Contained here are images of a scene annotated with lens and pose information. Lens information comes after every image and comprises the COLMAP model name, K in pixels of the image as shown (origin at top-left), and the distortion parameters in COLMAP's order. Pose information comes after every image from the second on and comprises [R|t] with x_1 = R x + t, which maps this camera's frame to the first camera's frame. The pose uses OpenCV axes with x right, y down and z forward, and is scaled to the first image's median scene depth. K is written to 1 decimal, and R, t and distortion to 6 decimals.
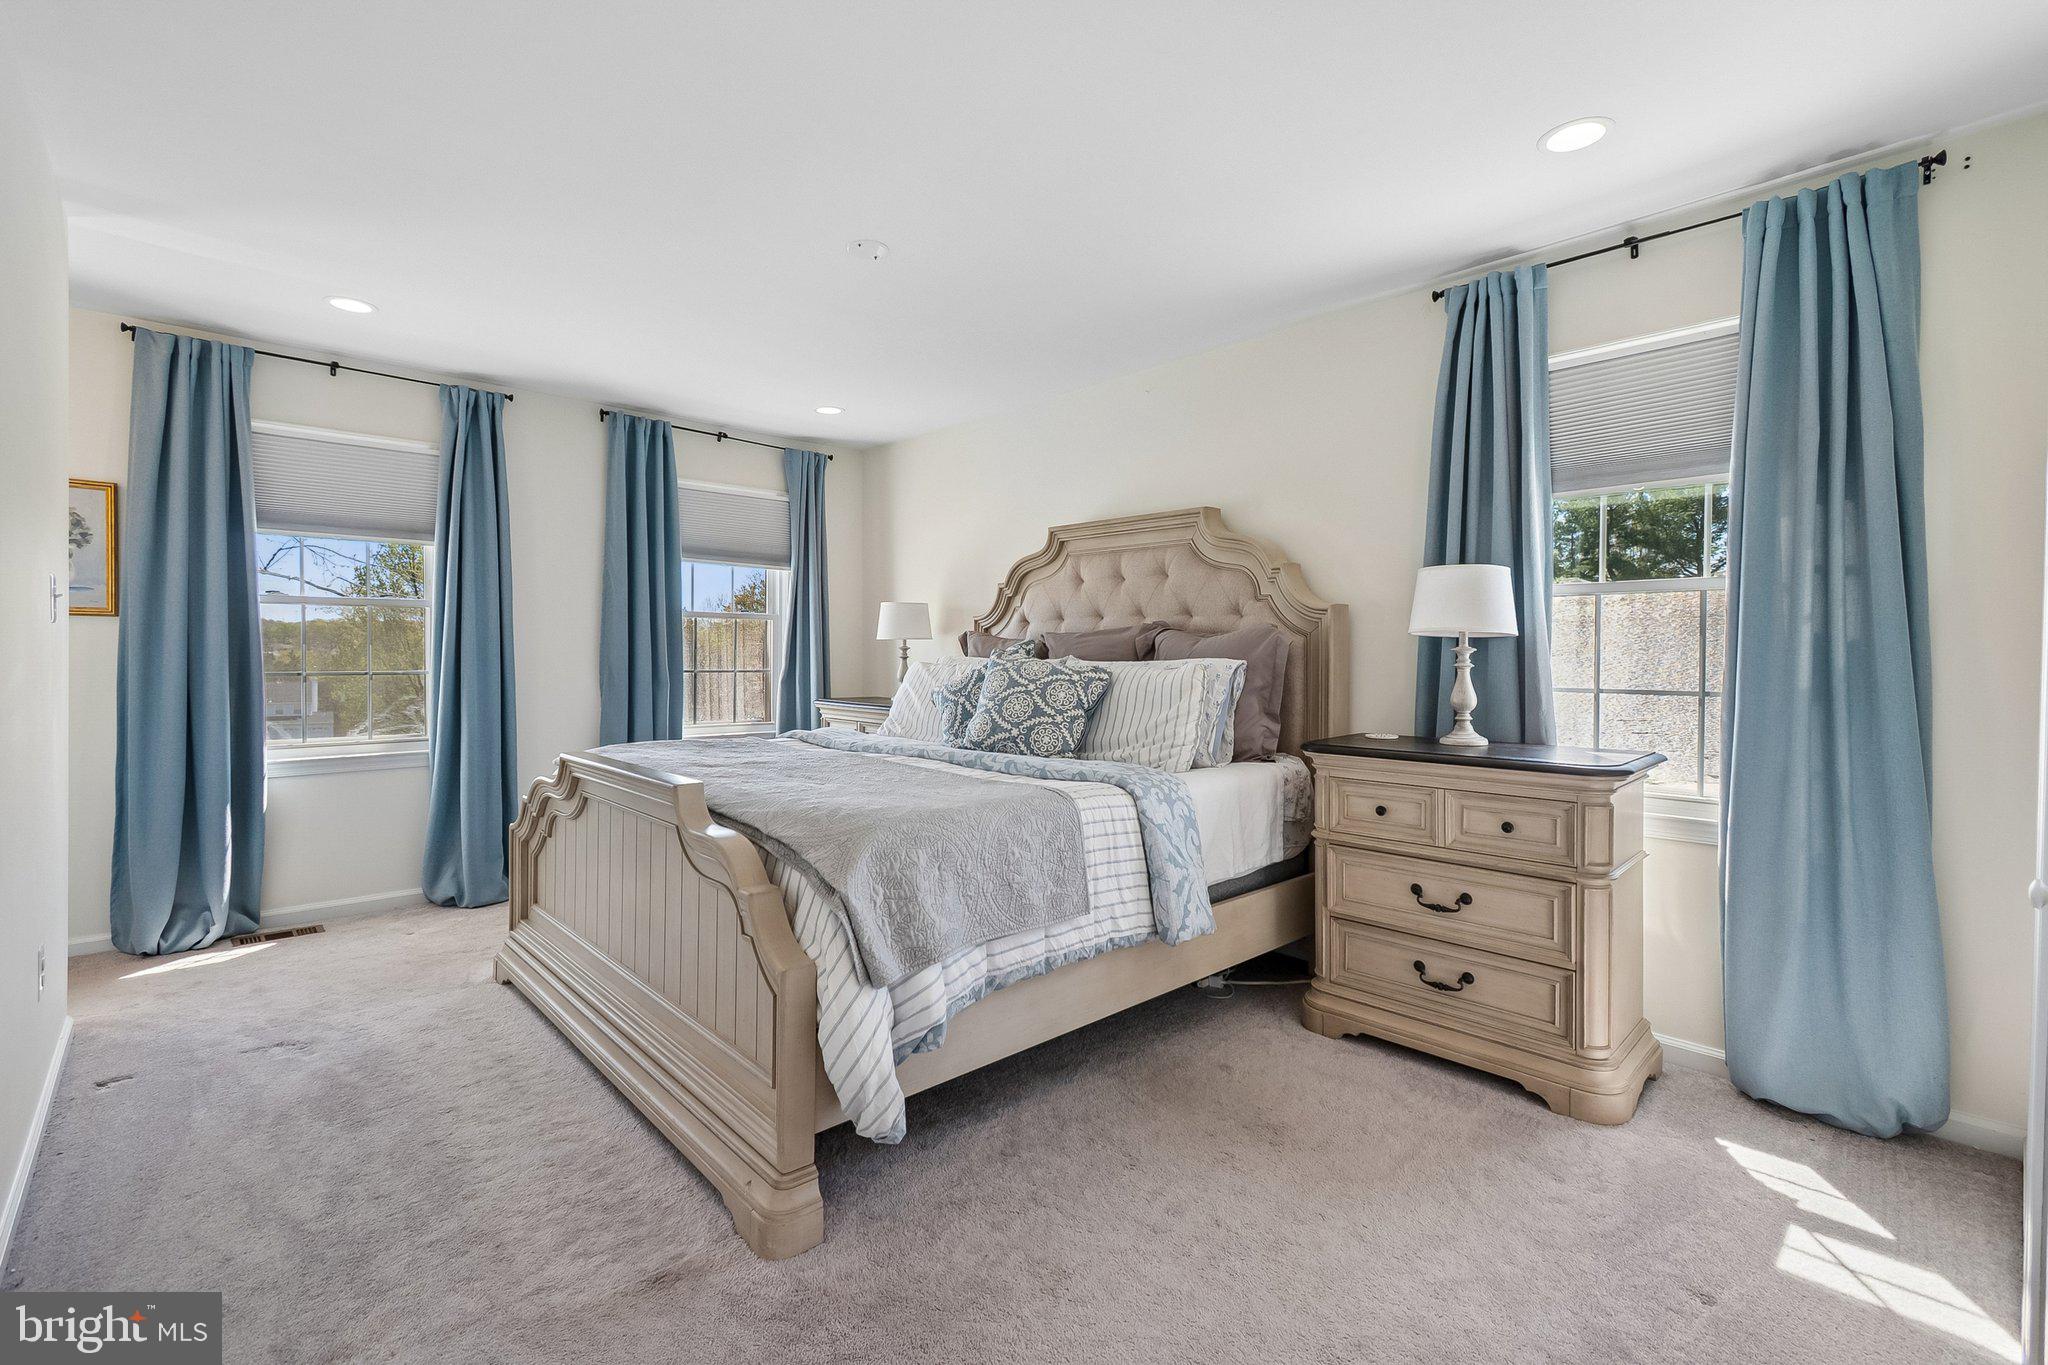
lens RADIAL K [[909.8, 0, 1030.2], [0, 909.8, 661.9], [0, 0, 1]] dist [-0.000551, -0.000659]
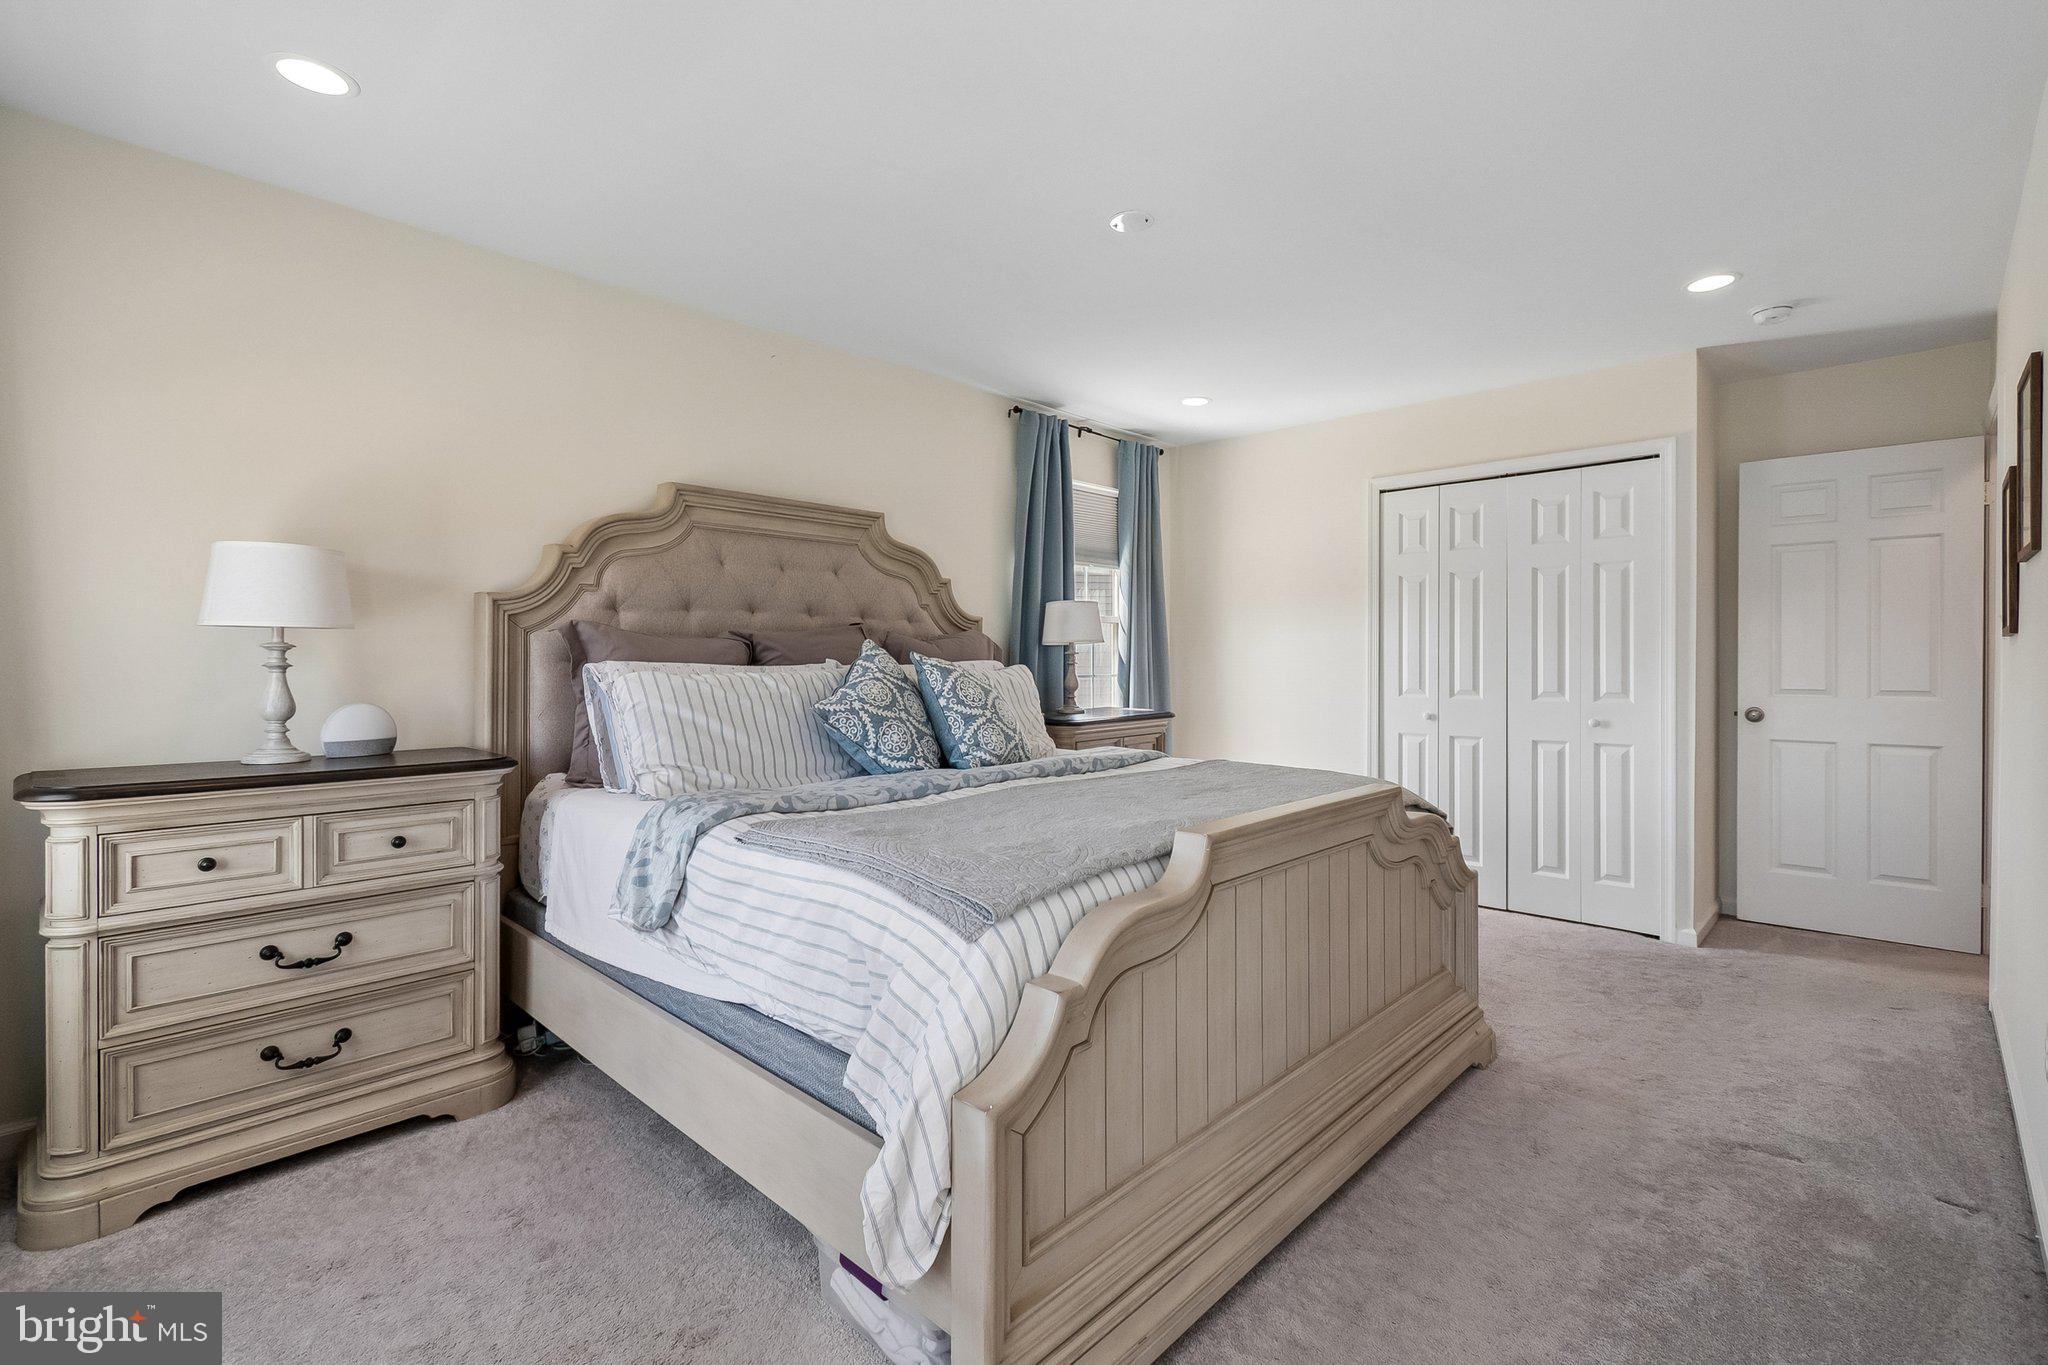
lens RADIAL K [[909.8, 0, 1030.2], [0, 909.8, 661.9], [0, 0, 1]] dist [-0.000551, -0.000659]
pose [[-0.060231, -0.016112, 0.998054, -0.616024], [0.004952, 0.999853, 0.016440, -0.012770], [-0.998172, 0.005932, -0.060142, 0.652785]]
